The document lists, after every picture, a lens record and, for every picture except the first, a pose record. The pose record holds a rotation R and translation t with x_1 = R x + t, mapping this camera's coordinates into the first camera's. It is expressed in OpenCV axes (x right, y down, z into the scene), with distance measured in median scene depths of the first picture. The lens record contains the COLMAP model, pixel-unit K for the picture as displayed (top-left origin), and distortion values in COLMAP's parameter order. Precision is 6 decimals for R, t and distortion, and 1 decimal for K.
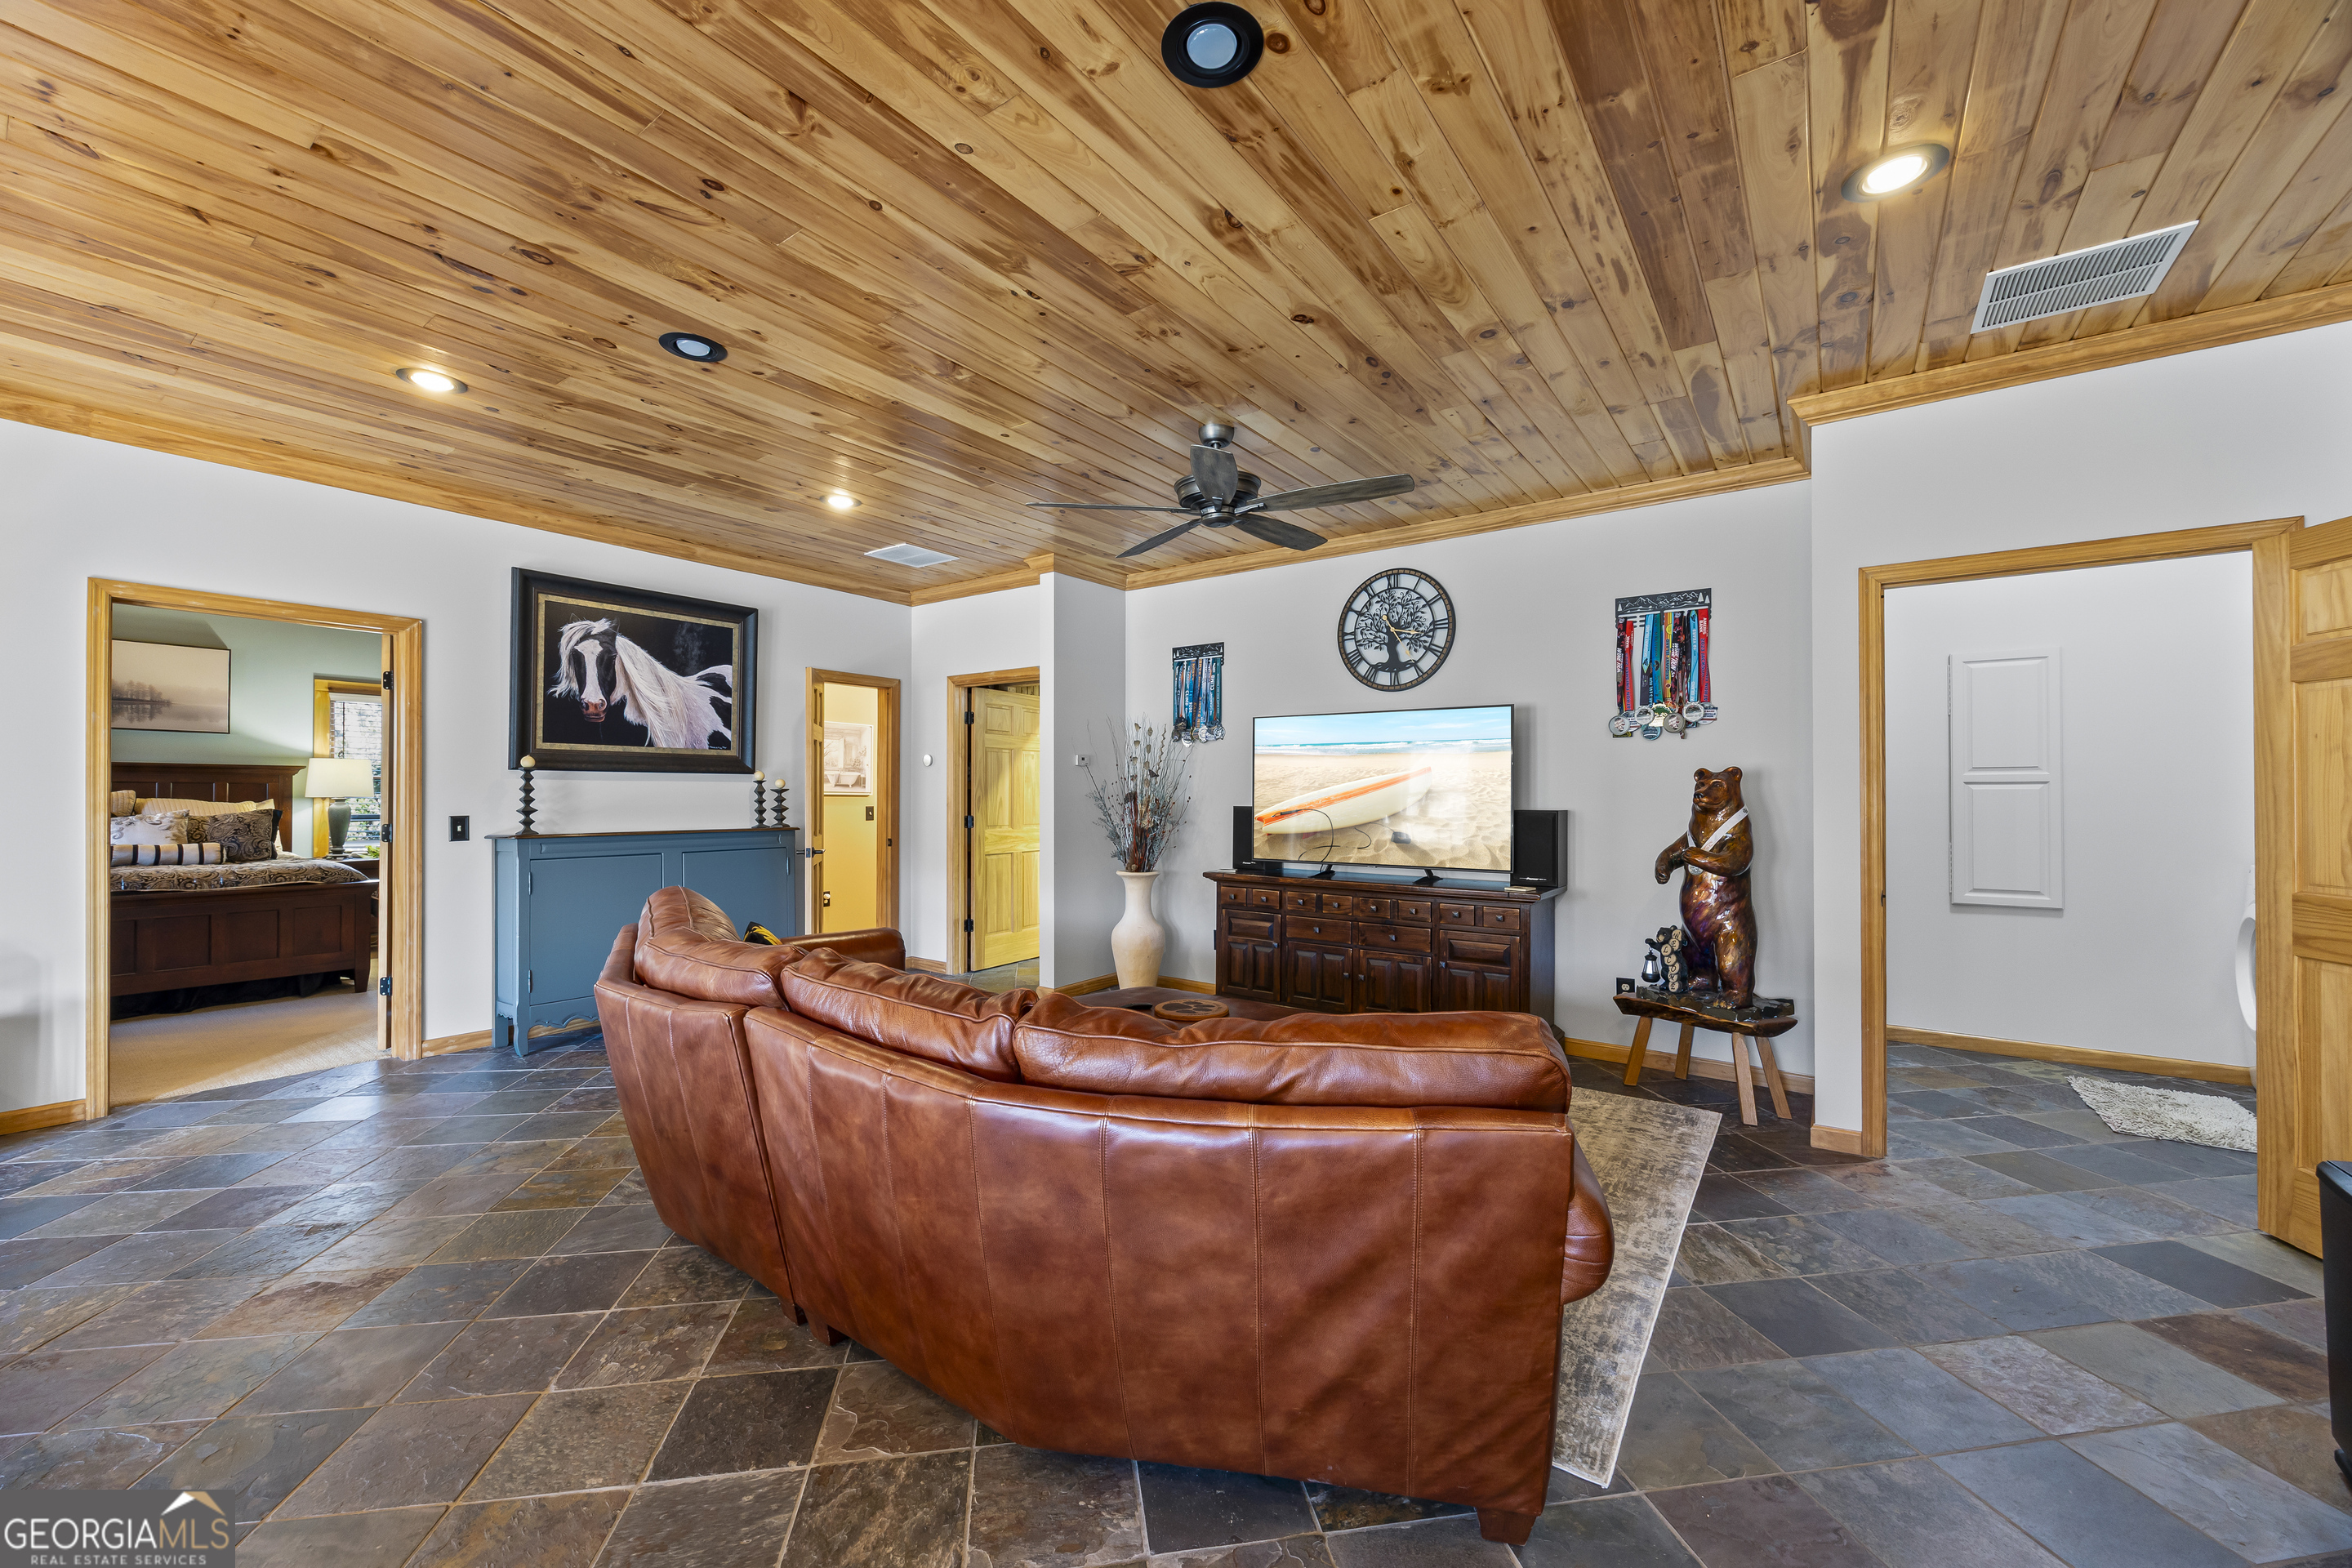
lens RADIAL K [[912.0, 0, 1180.5], [0, 912.0, 788.0], [0, 0, 1]] dist [-0.002264, -0.000549]
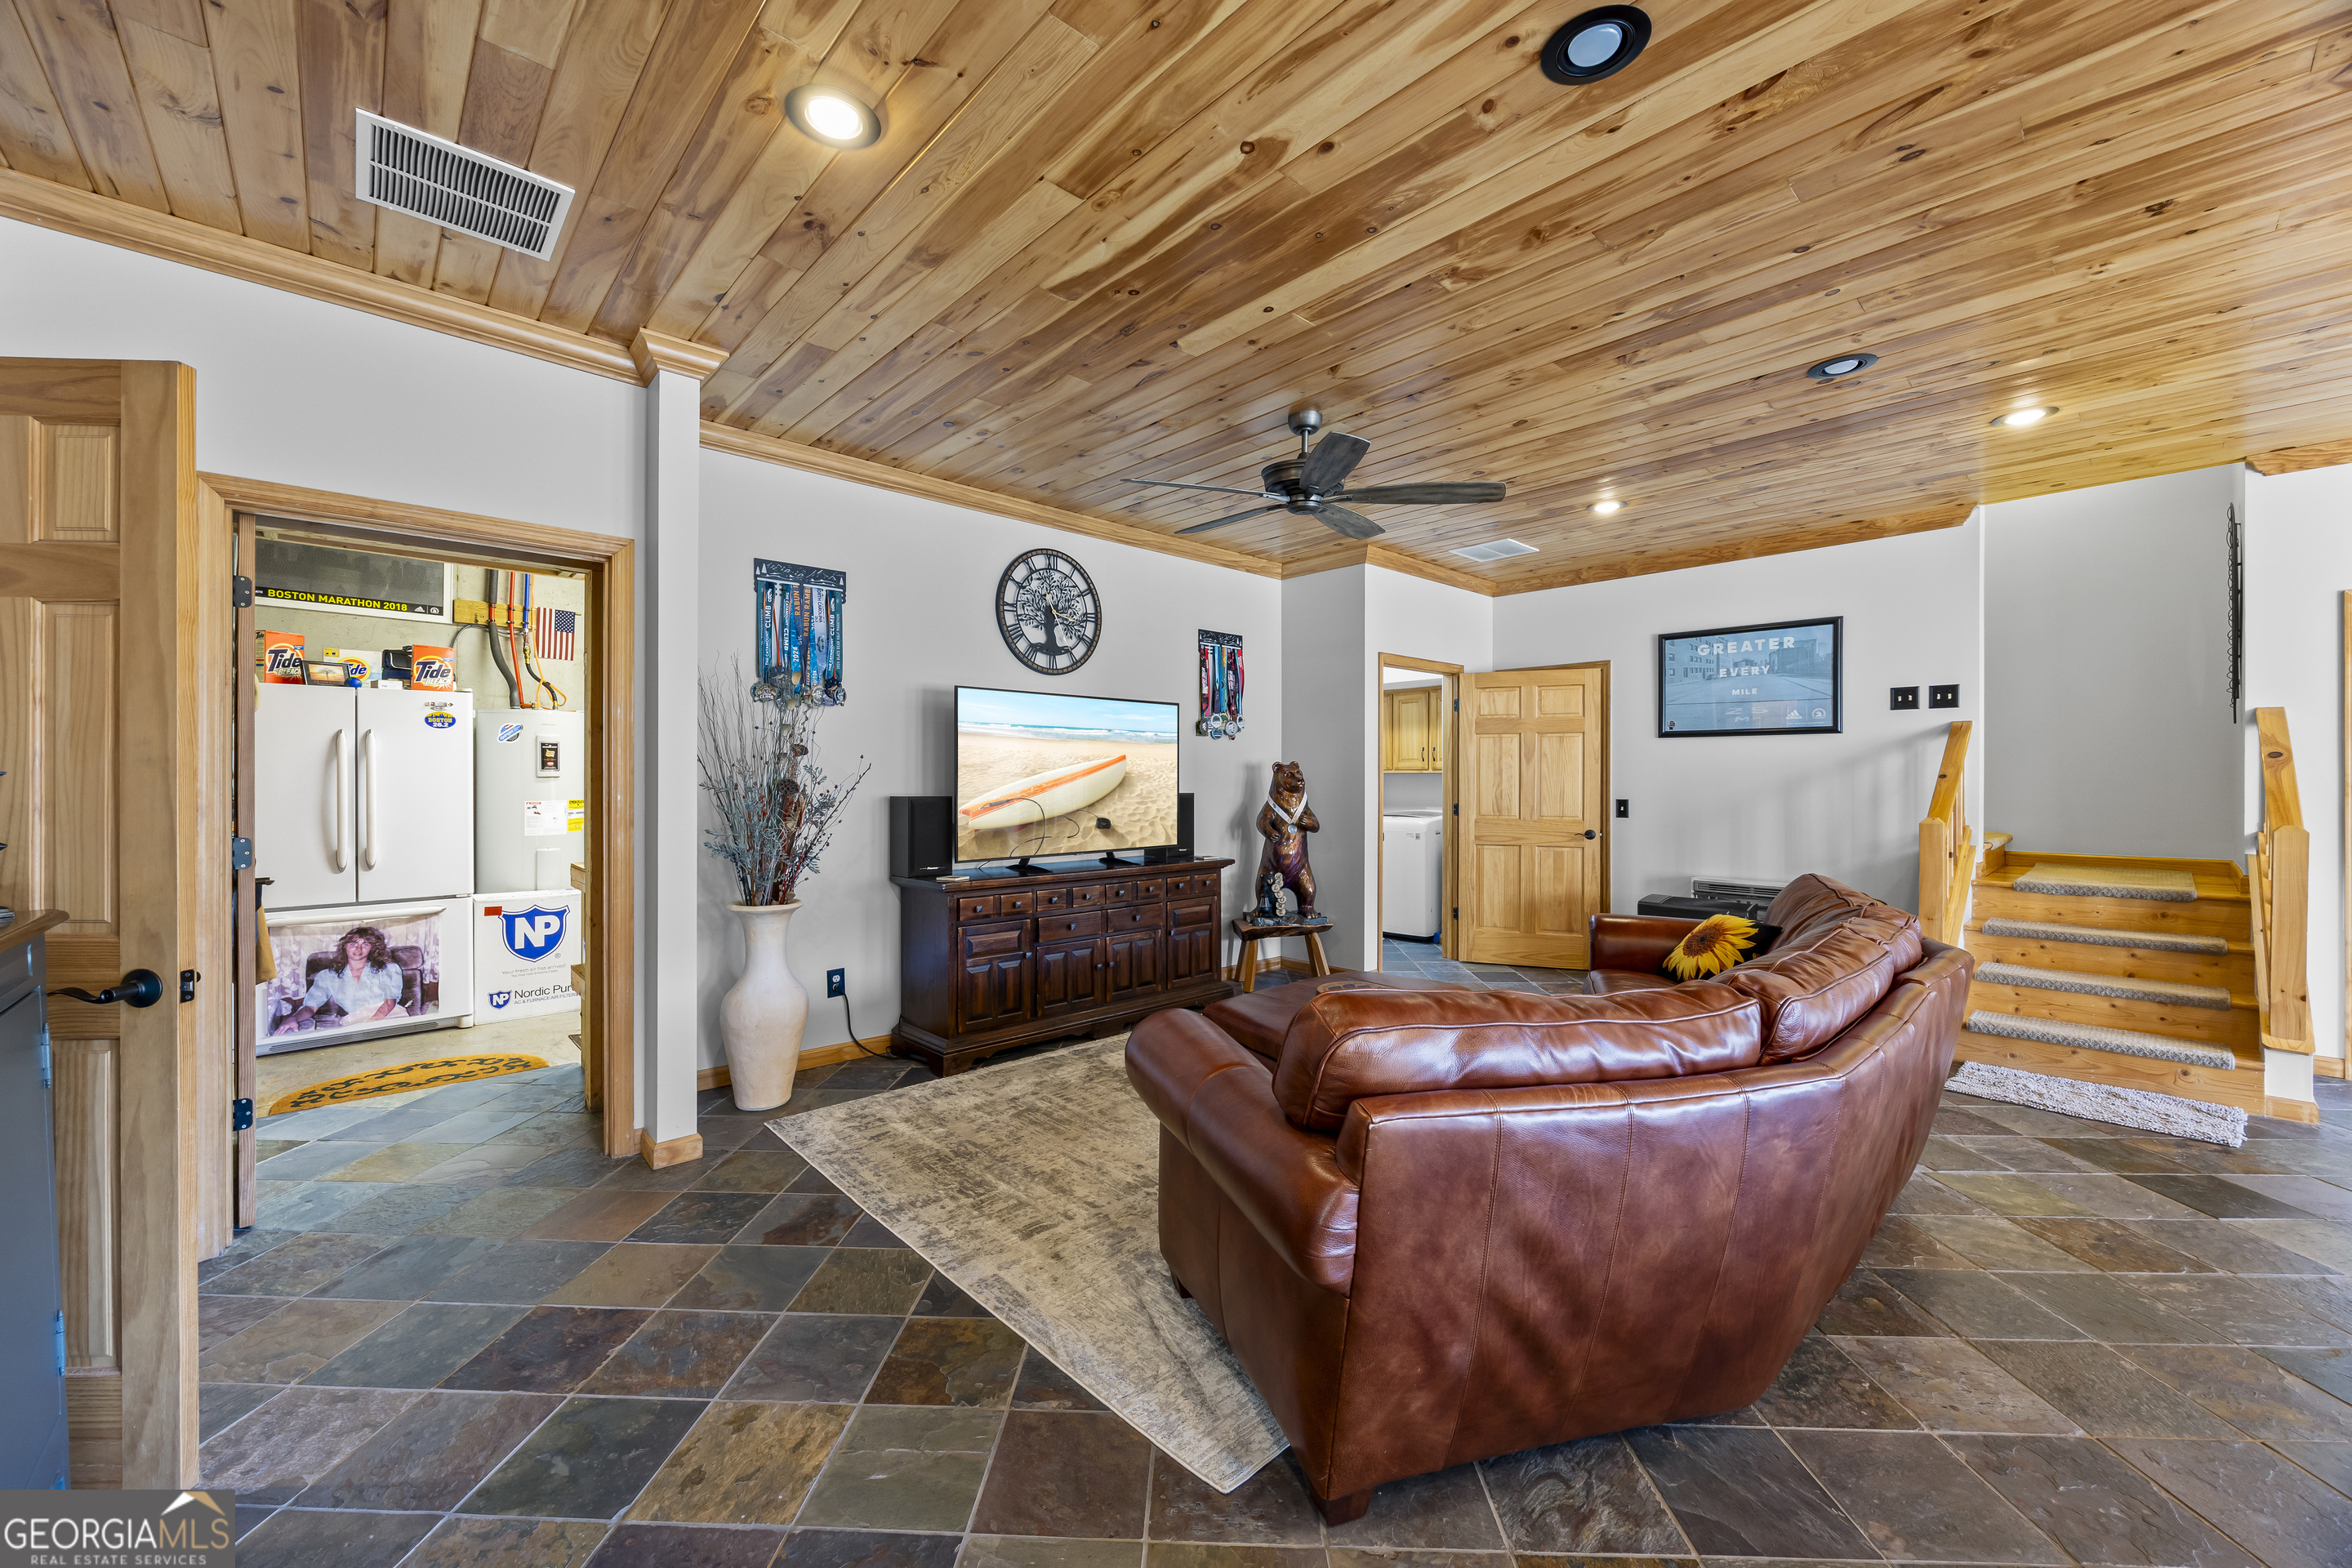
lens RADIAL K [[912.0, 0, 1174.0], [0, 912.0, 779.4], [0, 0, 1]] dist [-0.002264, -0.000549]
pose [[0.193015, -0.004547, 0.981185, -0.713763], [-0.004981, 0.999972, 0.005614, -0.000620], [-0.981183, -0.005971, 0.192987, 0.697546]]
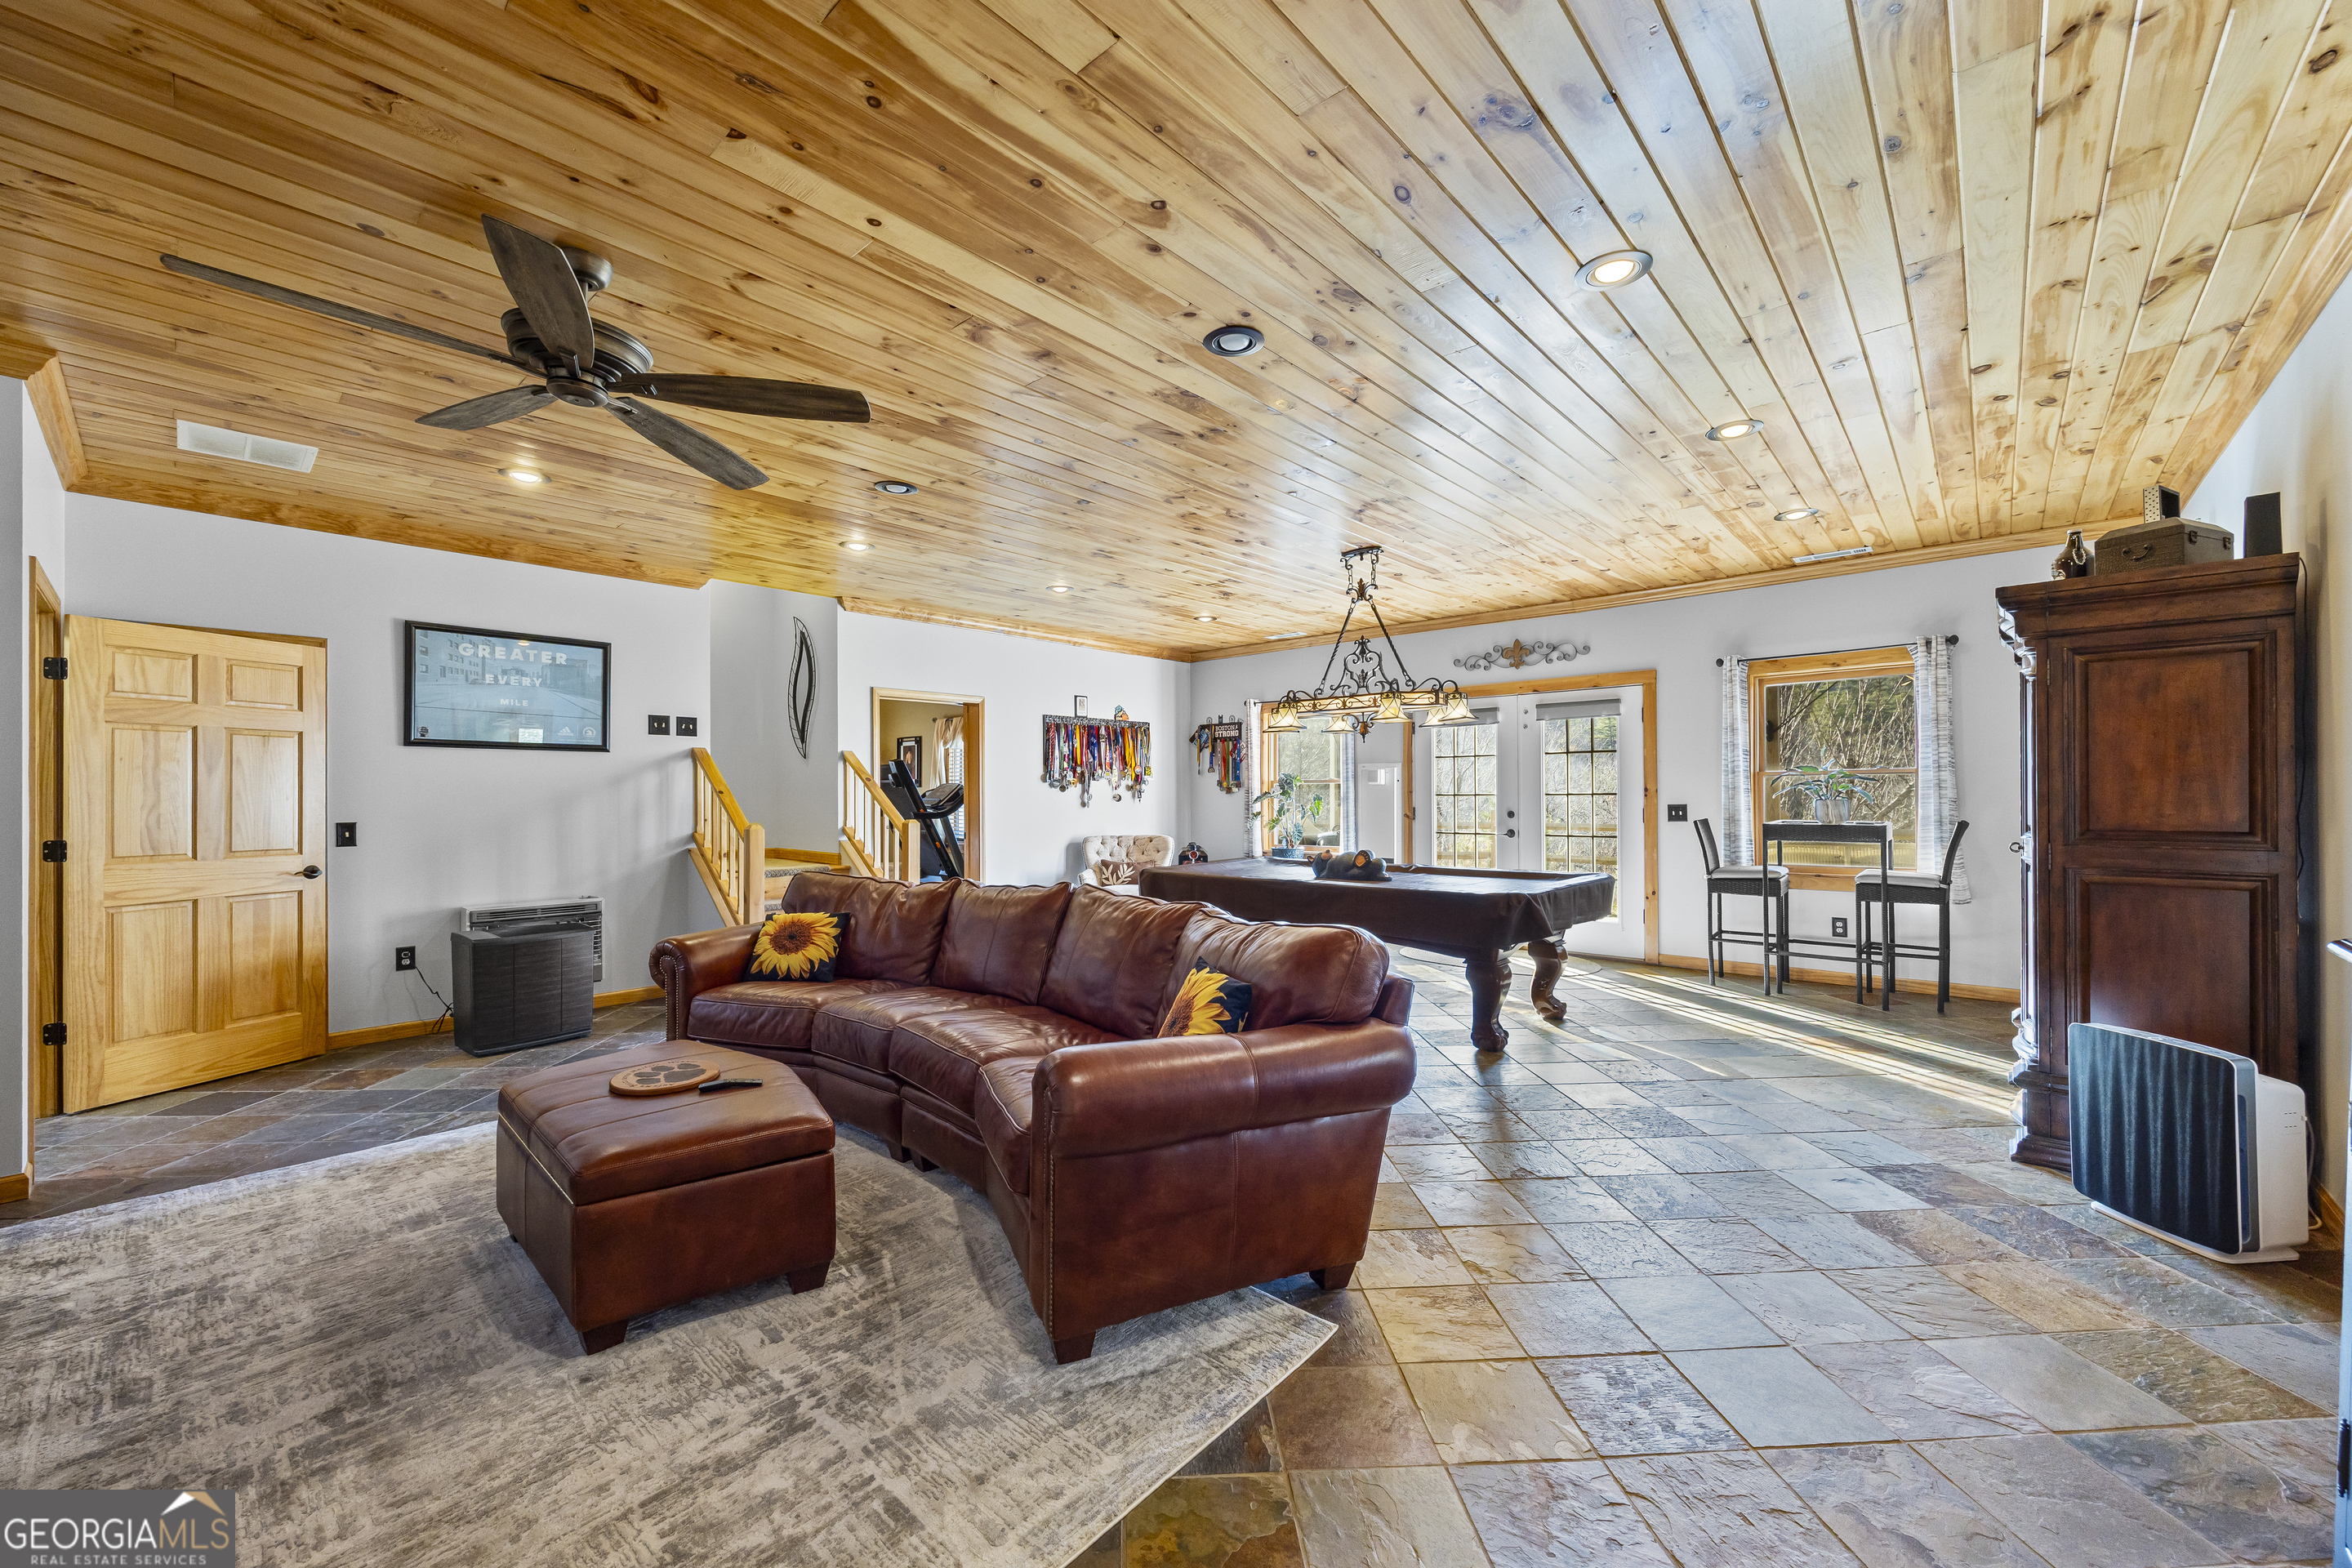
lens RADIAL K [[912.0, 0, 1182.3], [0, 912.0, 795.2], [0, 0, 1]] dist [-0.002264, -0.000549]
pose [[-0.995040, 0.000540, 0.099472, -0.346591], [0.000452, 0.999999, -0.000913, 0.002731], [-0.099473, -0.000864, -0.995040, 1.198696]]
